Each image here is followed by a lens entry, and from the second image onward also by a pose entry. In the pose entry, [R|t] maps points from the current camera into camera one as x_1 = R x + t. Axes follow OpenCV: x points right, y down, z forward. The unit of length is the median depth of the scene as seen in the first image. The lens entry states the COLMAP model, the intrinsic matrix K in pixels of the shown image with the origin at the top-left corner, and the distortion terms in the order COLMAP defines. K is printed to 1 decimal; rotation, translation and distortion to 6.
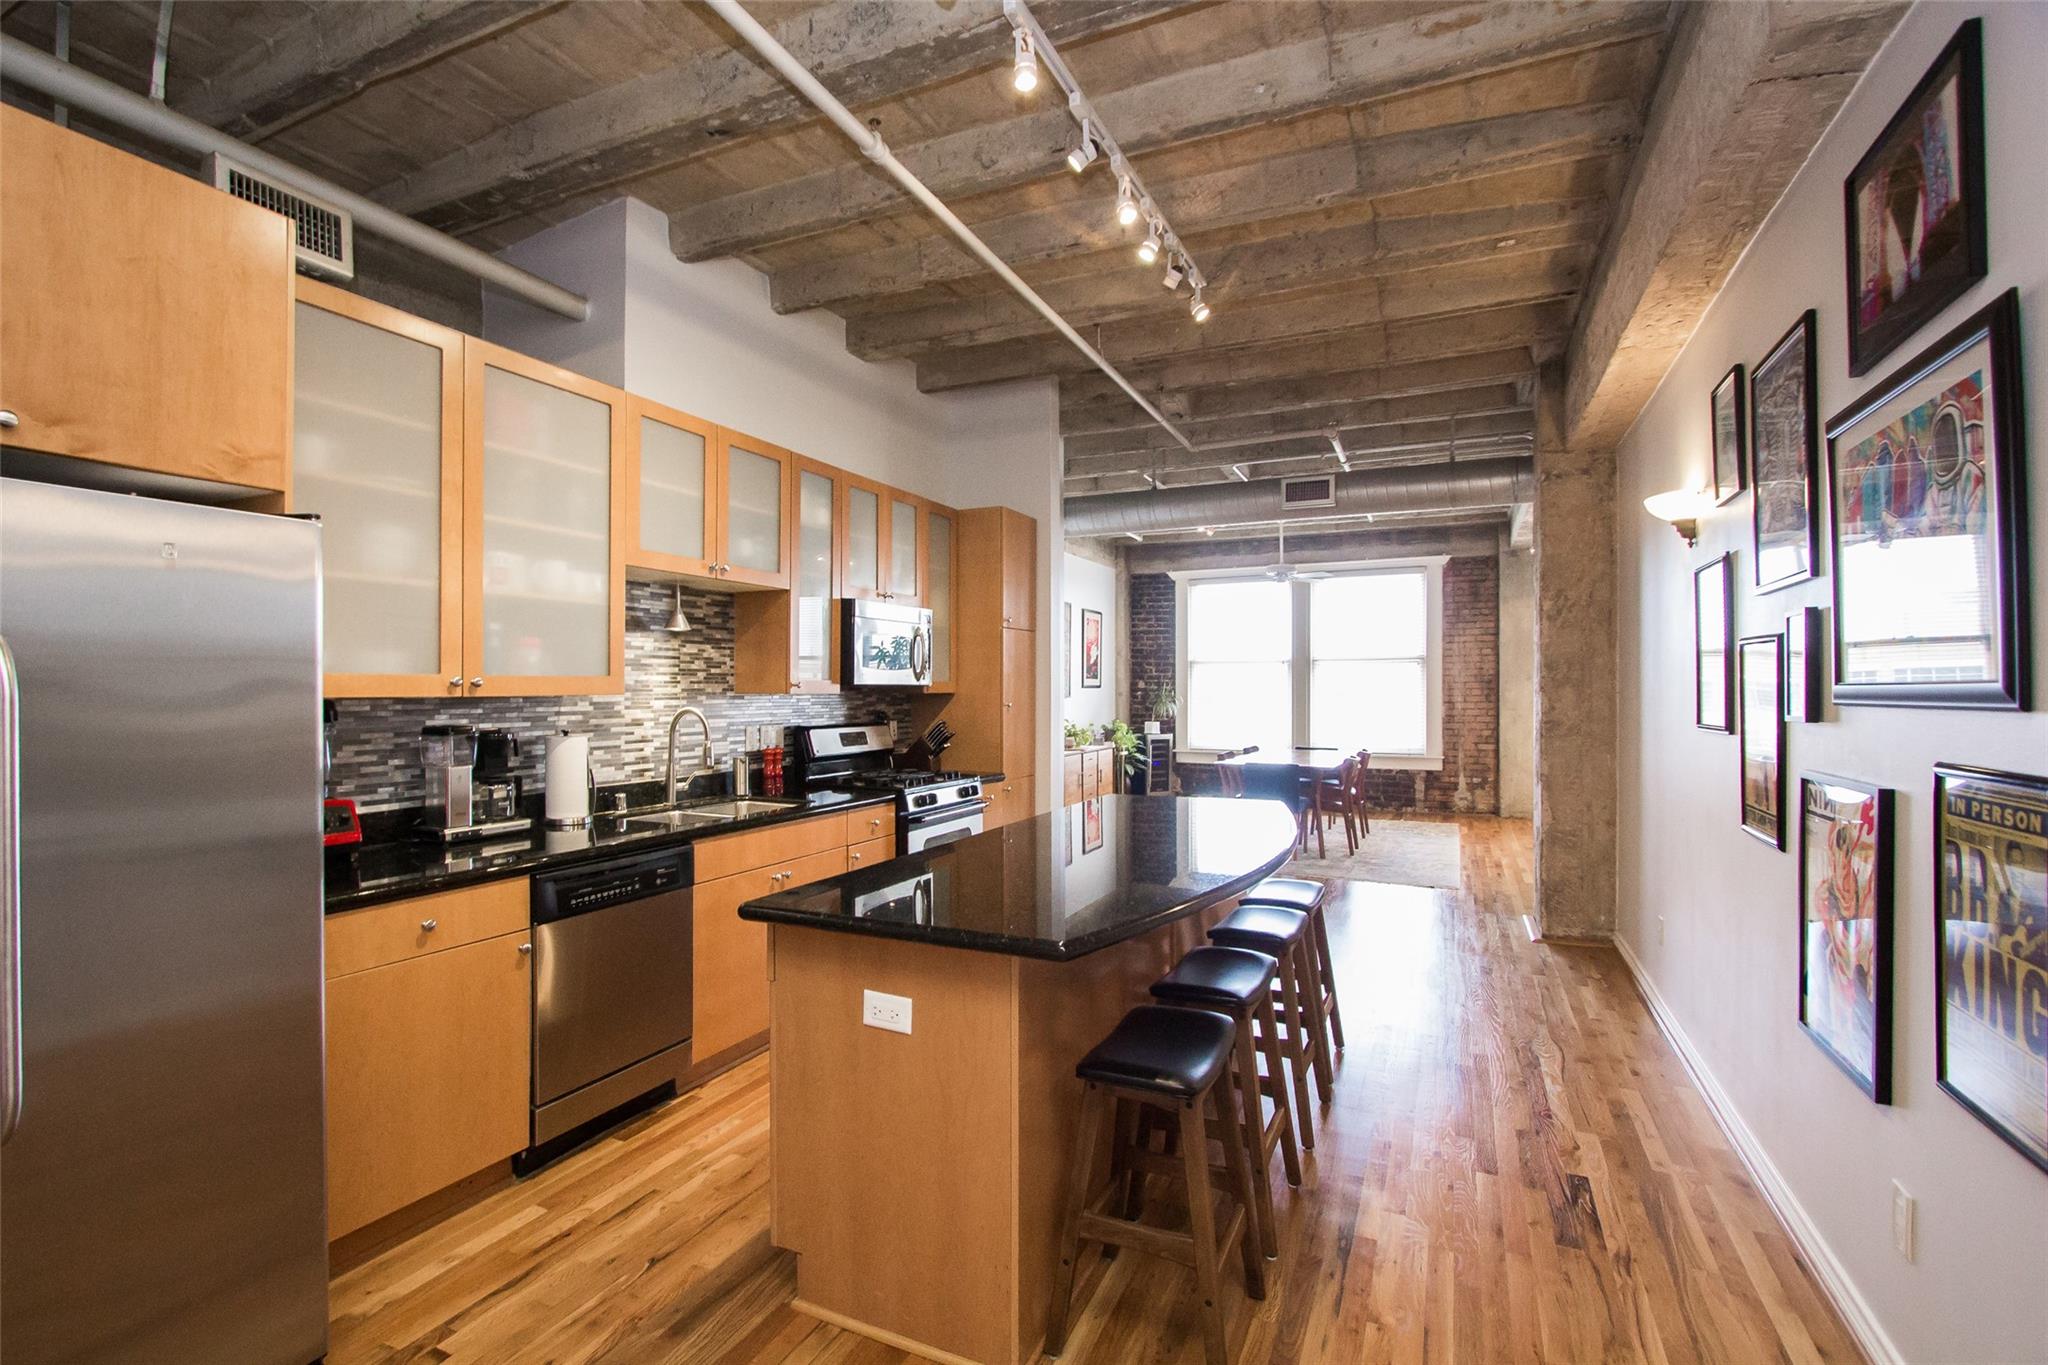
lens RADIAL K [[948.0, 0, 993.8], [0, 948.0, 692.1], [0, 0, 1]] dist [-0.022506, 0.005895]
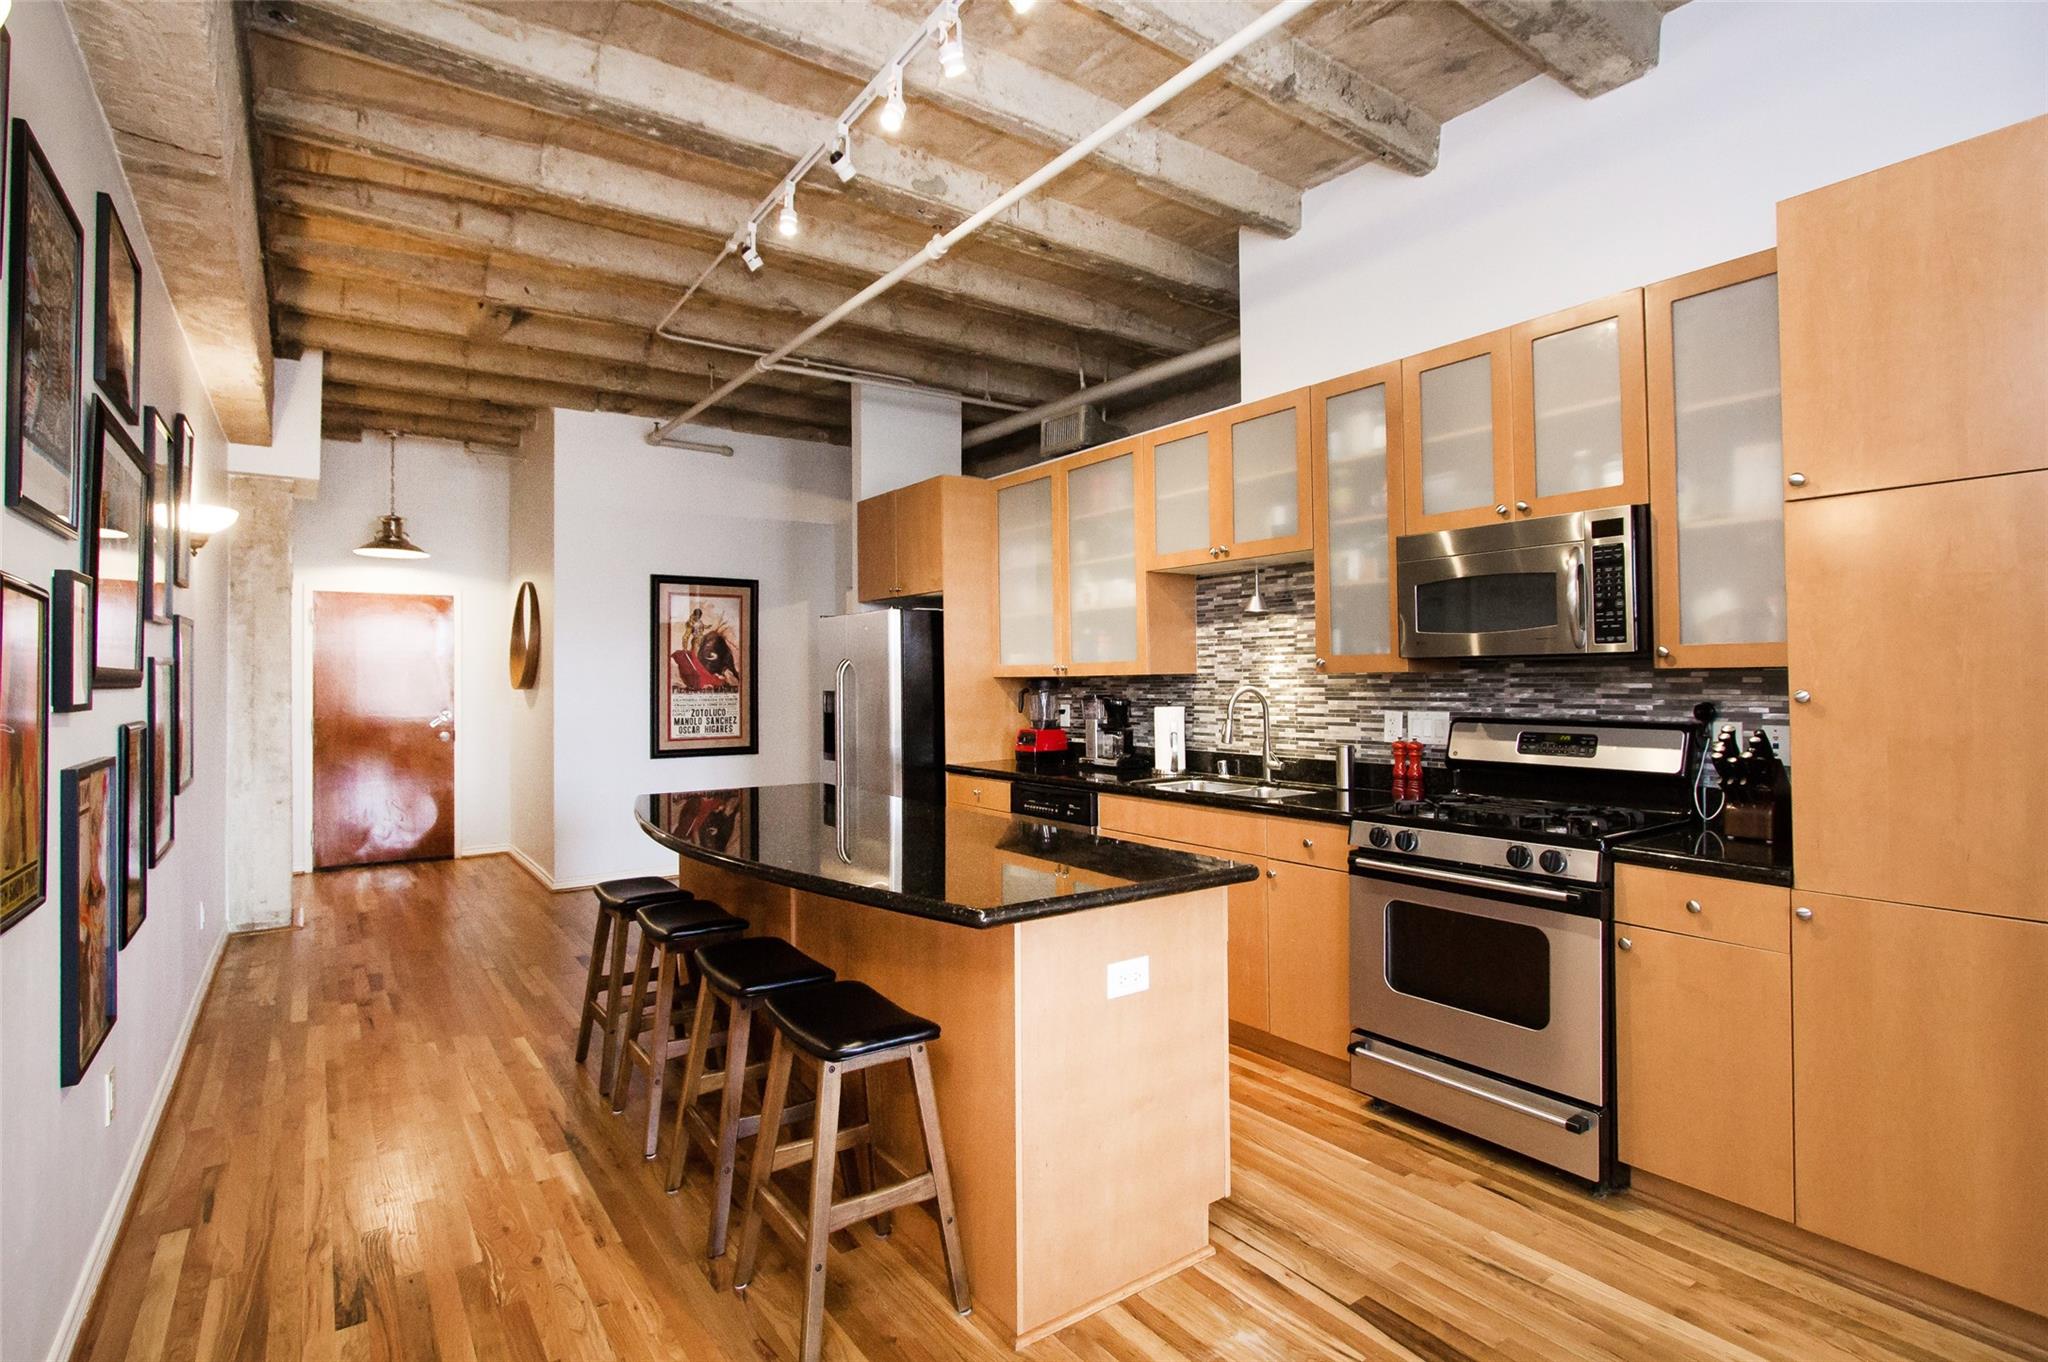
lens RADIAL K [[948.0, 0, 1011.8], [0, 948.0, 684.3], [0, 0, 1]] dist [-0.022506, 0.005895]
pose [[-0.456152, 0.009536, -0.889851, 0.604853], [0.007658, 0.999948, 0.006790, 0.004128], [0.889869, -0.003717, -0.456201, 1.051268]]
